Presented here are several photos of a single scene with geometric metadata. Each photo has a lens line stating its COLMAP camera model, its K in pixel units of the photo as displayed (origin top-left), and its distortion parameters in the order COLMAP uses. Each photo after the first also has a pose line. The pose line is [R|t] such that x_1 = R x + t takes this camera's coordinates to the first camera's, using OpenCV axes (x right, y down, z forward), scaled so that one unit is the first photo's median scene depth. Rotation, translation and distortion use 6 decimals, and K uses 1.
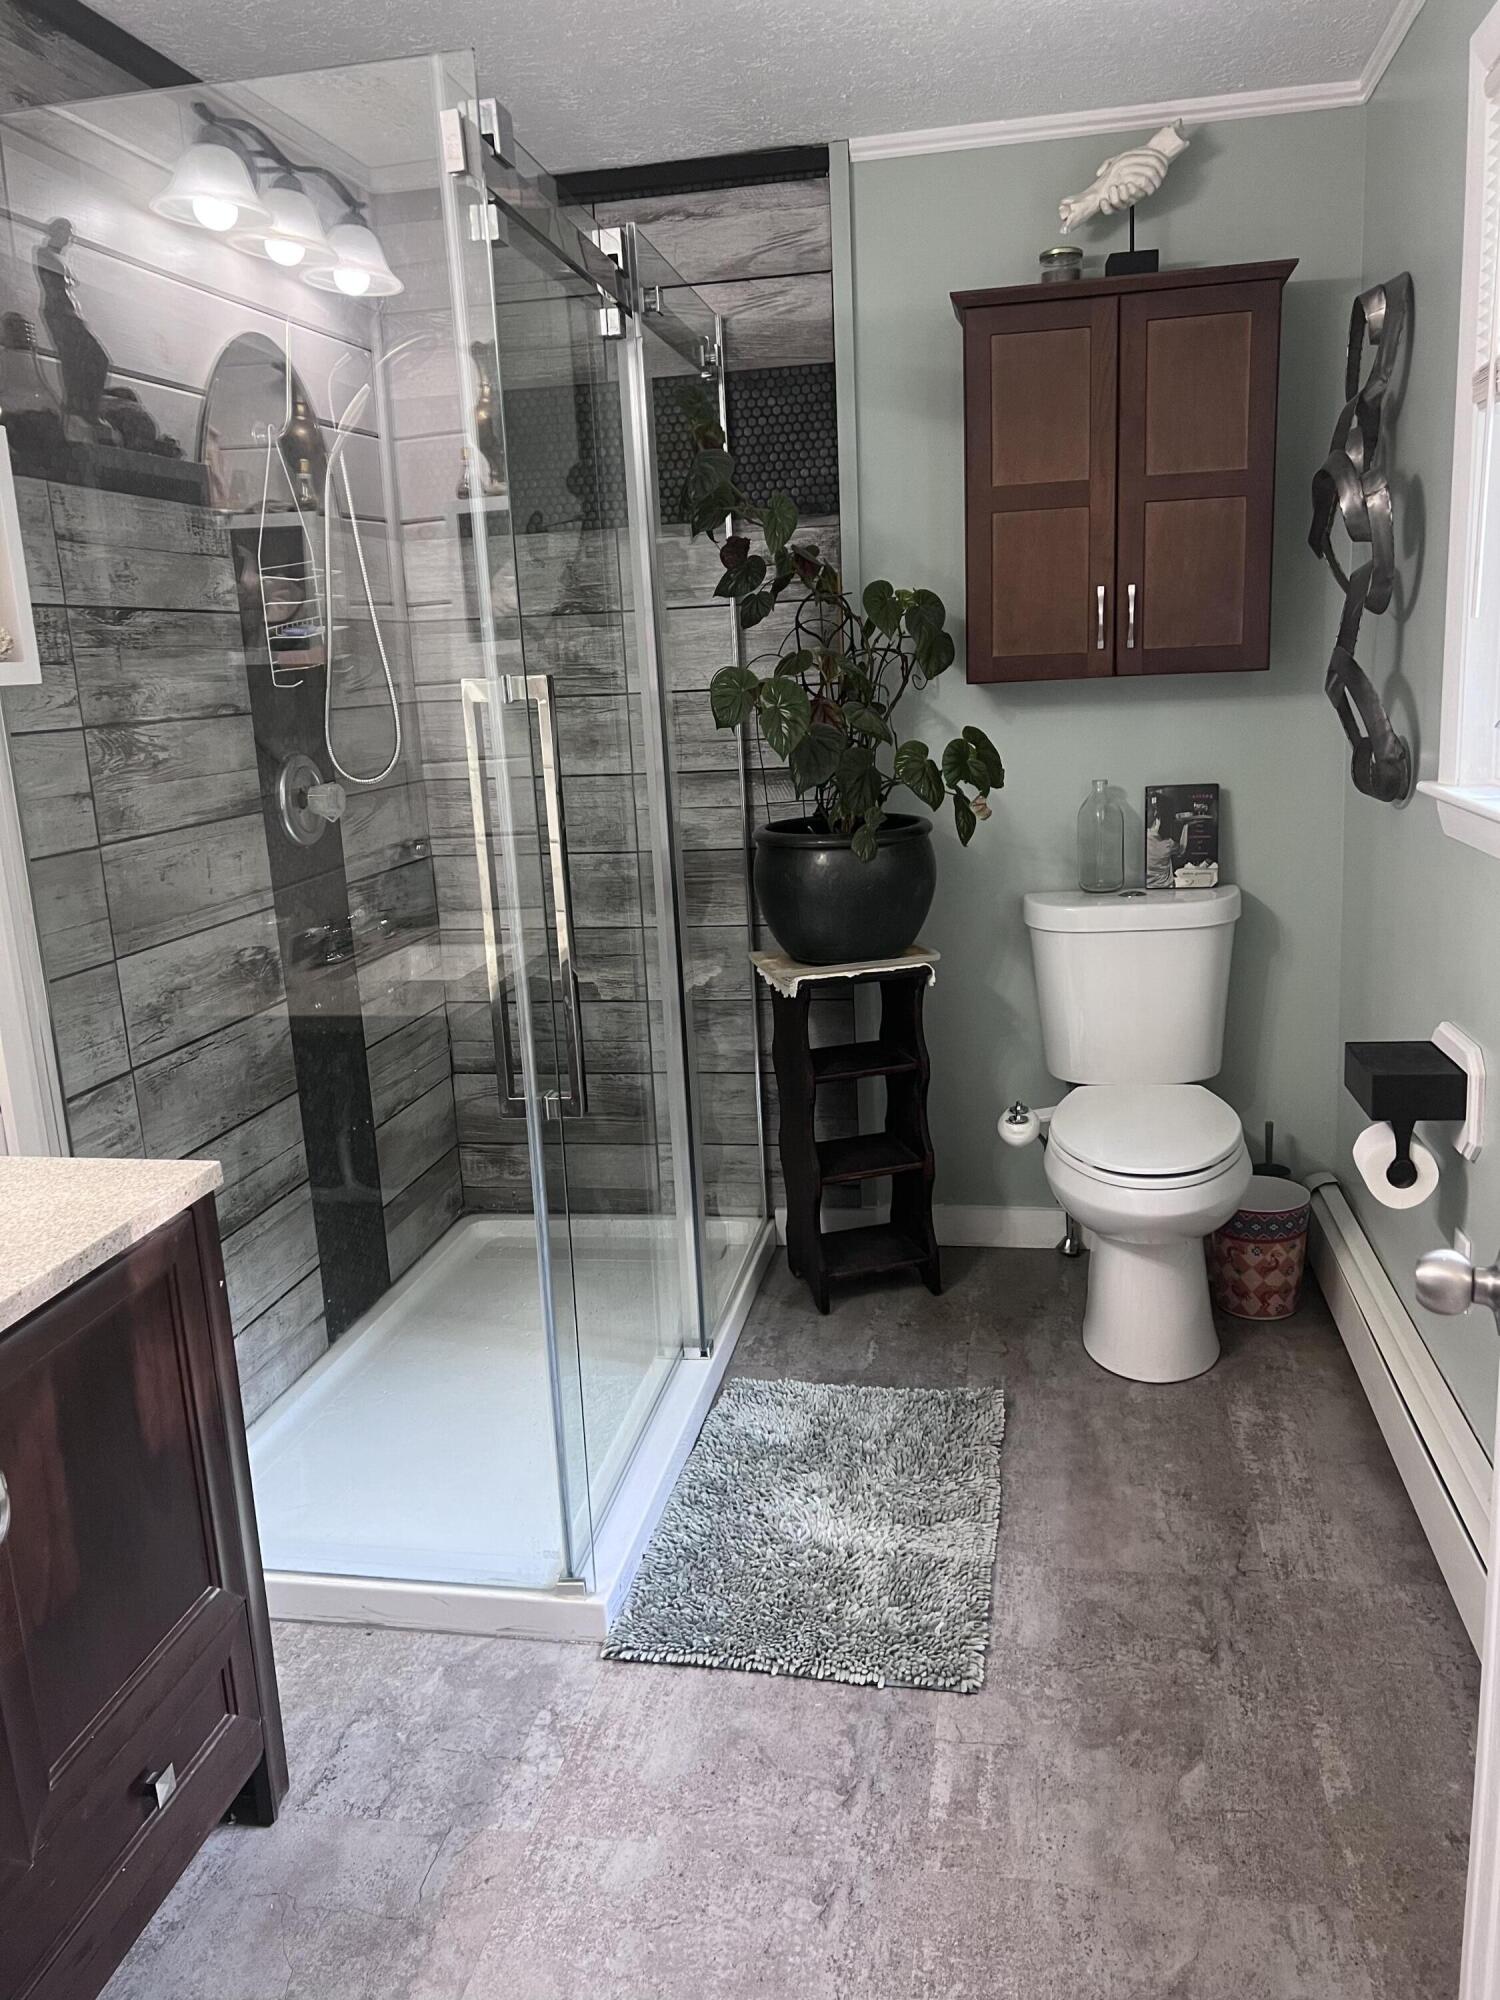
lens RADIAL K [[1492.2, 0, 749.6], [0, 1492.2, 1013.5], [0, 0, 1]] dist [0.034565, -0.040654]
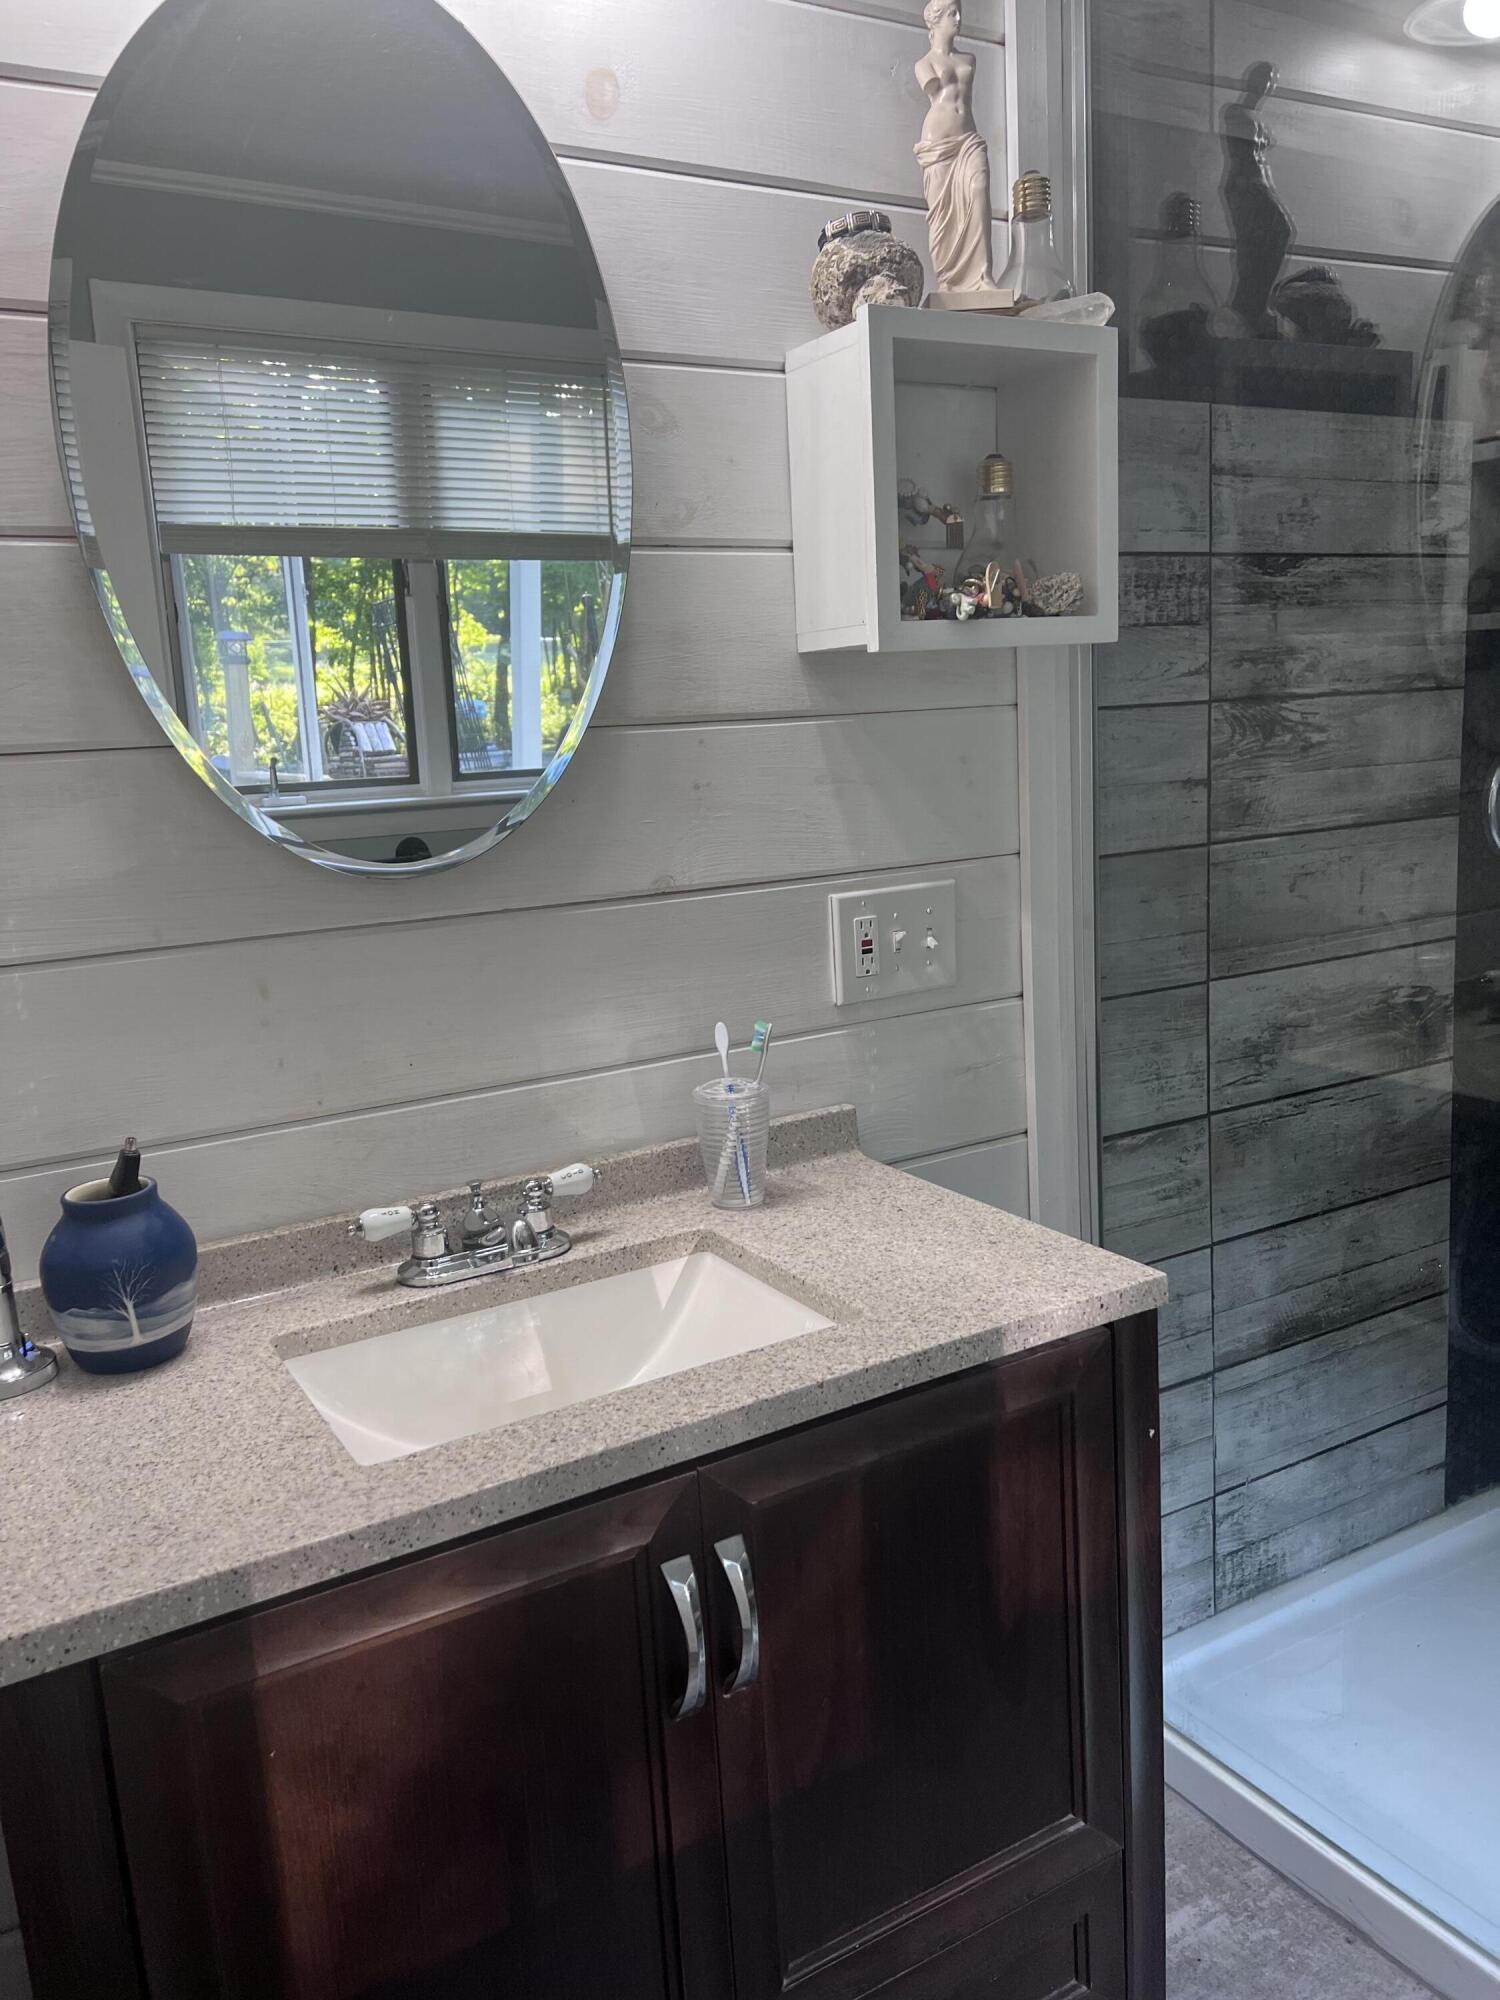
lens RADIAL K [[1492.2, 0, 749.6], [0, 1492.2, 1013.5], [0, 0, 1]] dist [0.034565, -0.040654]
pose [[0.652810, 0.146937, -0.743134, 0.030691], [-0.149802, 0.986675, 0.063497, -0.032004], [0.742562, 0.069871, 0.666123, 0.253914]]
